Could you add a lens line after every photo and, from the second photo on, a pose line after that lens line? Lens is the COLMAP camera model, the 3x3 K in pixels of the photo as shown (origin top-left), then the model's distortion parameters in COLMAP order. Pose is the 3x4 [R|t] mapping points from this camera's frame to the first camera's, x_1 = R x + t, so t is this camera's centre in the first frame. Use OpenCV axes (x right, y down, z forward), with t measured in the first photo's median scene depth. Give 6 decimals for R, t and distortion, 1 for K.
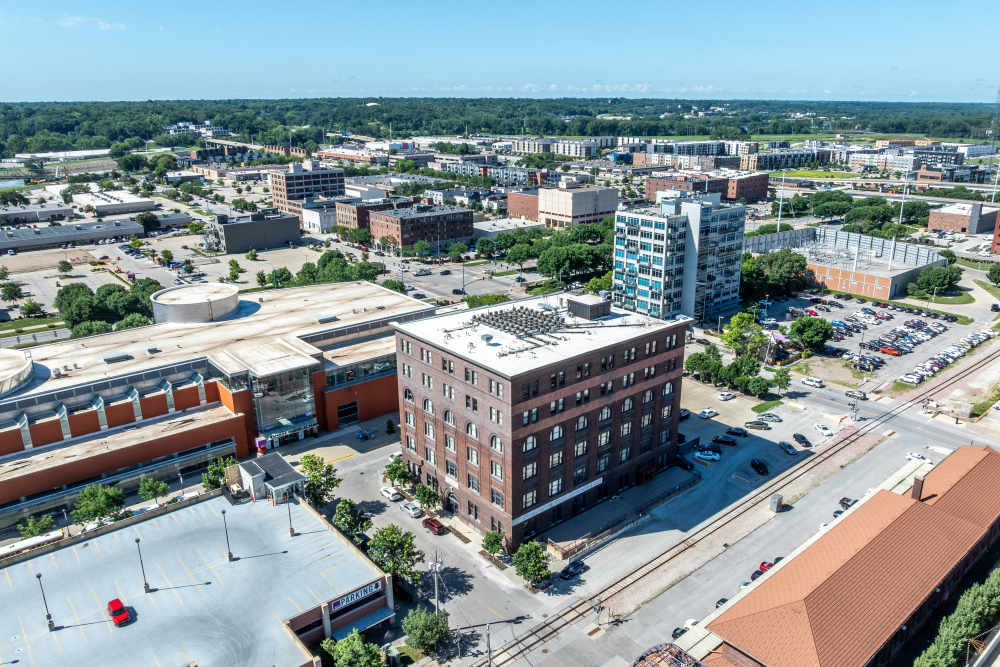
lens RADIAL K [[727.0, 0, 500.9], [0, 727.0, 332.7], [0, 0, 1]] dist [0.004517, 0.003630]
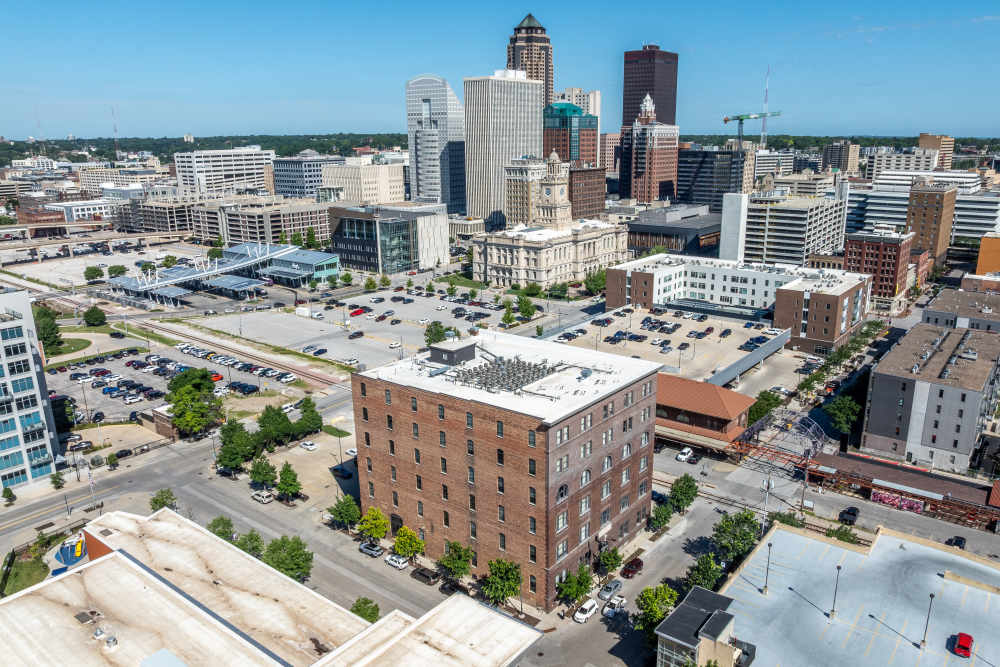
lens RADIAL K [[727.0, 0, 500.8], [0, 727.0, 336.1], [0, 0, 1]] dist [0.004517, 0.003630]
pose [[-0.194308, -0.256962, 0.946686, -0.892002], [0.312271, 0.898670, 0.308023, -0.369242], [-0.929909, 0.355474, -0.094377, 1.100373]]
